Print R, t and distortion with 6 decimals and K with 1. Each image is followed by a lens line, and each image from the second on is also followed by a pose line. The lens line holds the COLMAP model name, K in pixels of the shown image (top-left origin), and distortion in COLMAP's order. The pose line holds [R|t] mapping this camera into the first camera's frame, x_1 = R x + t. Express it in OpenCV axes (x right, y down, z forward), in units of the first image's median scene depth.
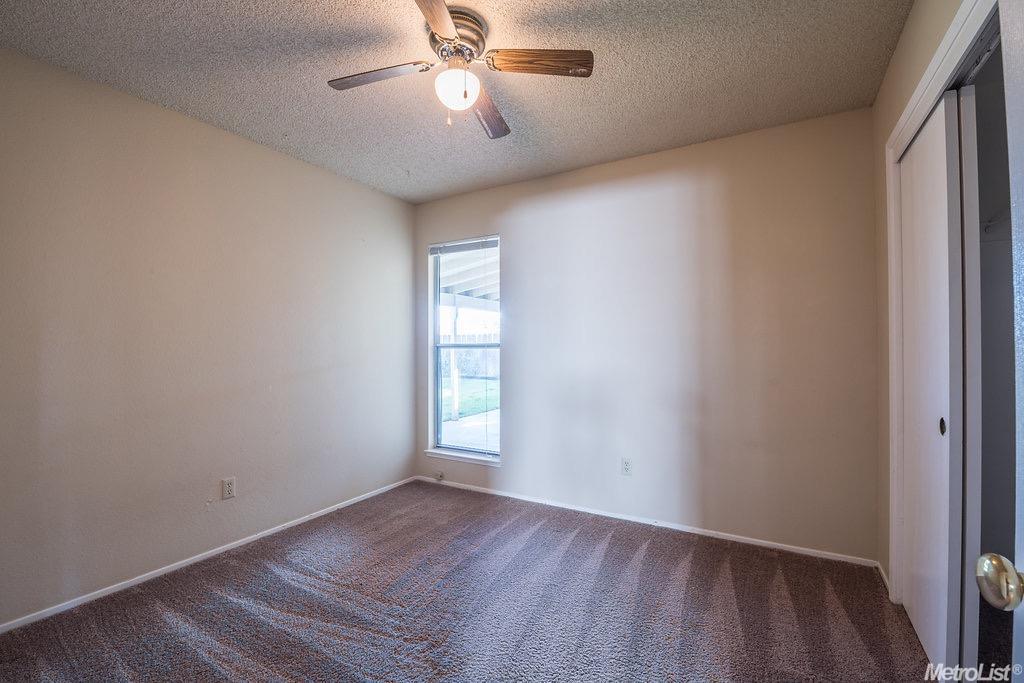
lens RADIAL K [[449.3, 0, 510.5], [0, 449.3, 344.3], [0, 0, 1]] dist [-0.010840, -0.006974]
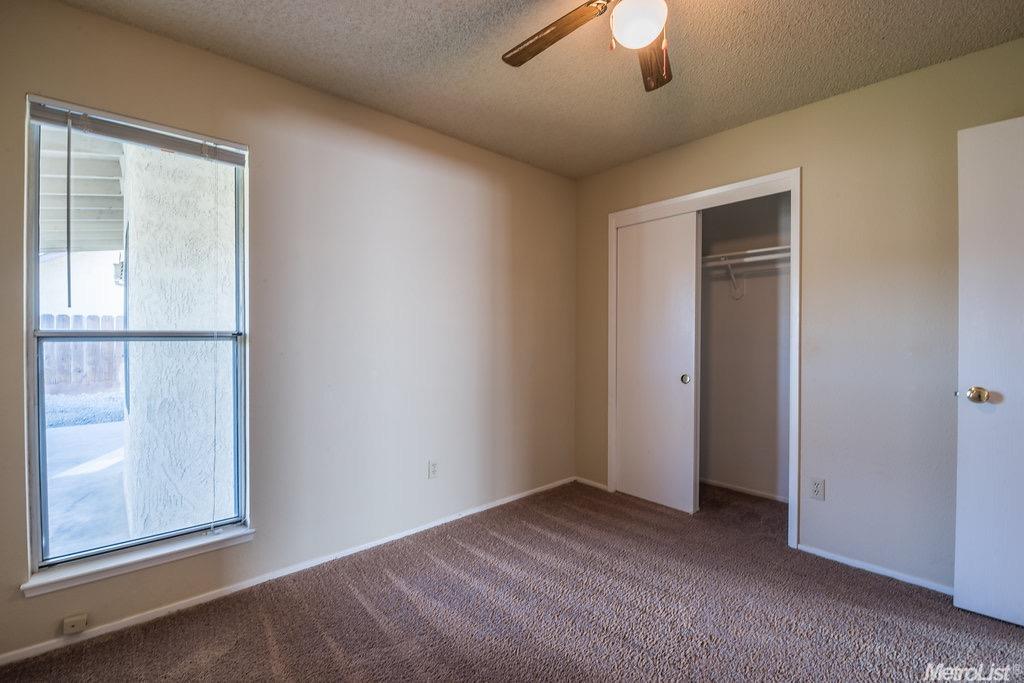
lens RADIAL K [[449.3, 0, 519.6], [0, 449.3, 344.6], [0, 0, 1]] dist [-0.010840, -0.006974]
pose [[0.280317, -0.009768, 0.959858, -0.483316], [-0.006842, 0.999902, 0.012174, 0.004826], [-0.959883, -0.009980, 0.280223, 0.488071]]
